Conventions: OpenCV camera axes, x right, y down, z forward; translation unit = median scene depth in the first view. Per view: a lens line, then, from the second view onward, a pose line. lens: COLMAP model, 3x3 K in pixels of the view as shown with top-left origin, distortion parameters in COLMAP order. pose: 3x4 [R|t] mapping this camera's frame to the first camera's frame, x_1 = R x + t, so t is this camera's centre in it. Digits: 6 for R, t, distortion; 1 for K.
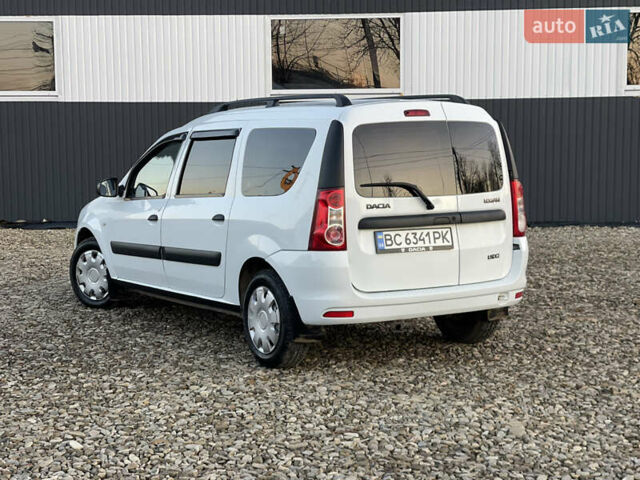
lens RADIAL K [[1171.0, 0, 320.0], [0, 1171.0, 240.0], [0, 0, 1]] dist [0.213053, -0.212666]
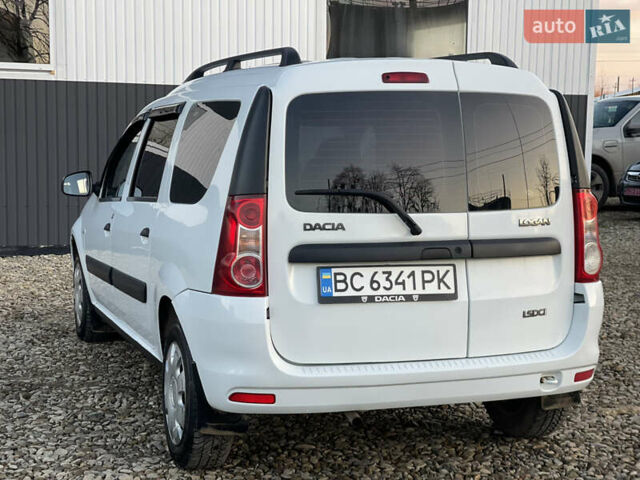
lens RADIAL K [[1171.0, 0, 320.0], [0, 1171.0, 240.0], [0, 0, 1]] dist [0.213053, -0.212666]
pose [[0.973985, 0.039234, -0.223189, 0.181635], [-0.038531, 0.999229, 0.007508, -0.025781], [0.223311, 0.001287, 0.974746, 0.387011]]
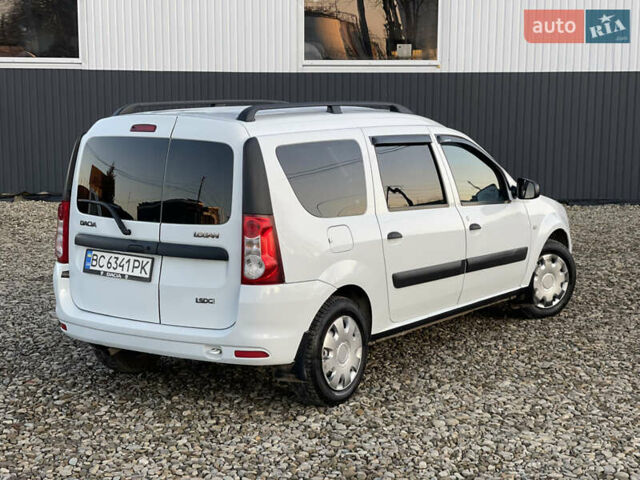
lens RADIAL K [[1171.0, 0, 320.0], [0, 1171.0, 240.0], [0, 0, 1]] dist [0.213053, -0.212666]
pose [[0.423765, 0.141508, -0.894650, 0.976623], [-0.085749, 0.989552, 0.115902, -0.140897], [0.901704, 0.027600, 0.431472, 0.735888]]
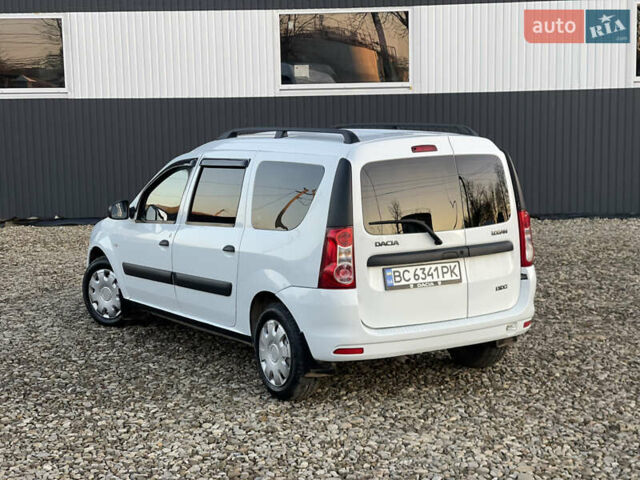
lens RADIAL K [[1171.0, 0, 320.0], [0, 1171.0, 240.0], [0, 0, 1]] dist [0.213053, -0.212666]
pose [[0.999914, -0.009346, -0.009188, 0.001480], [0.009618, 0.999504, 0.029981, -0.061093], [0.008903, -0.030067, 0.999508, -0.009377]]
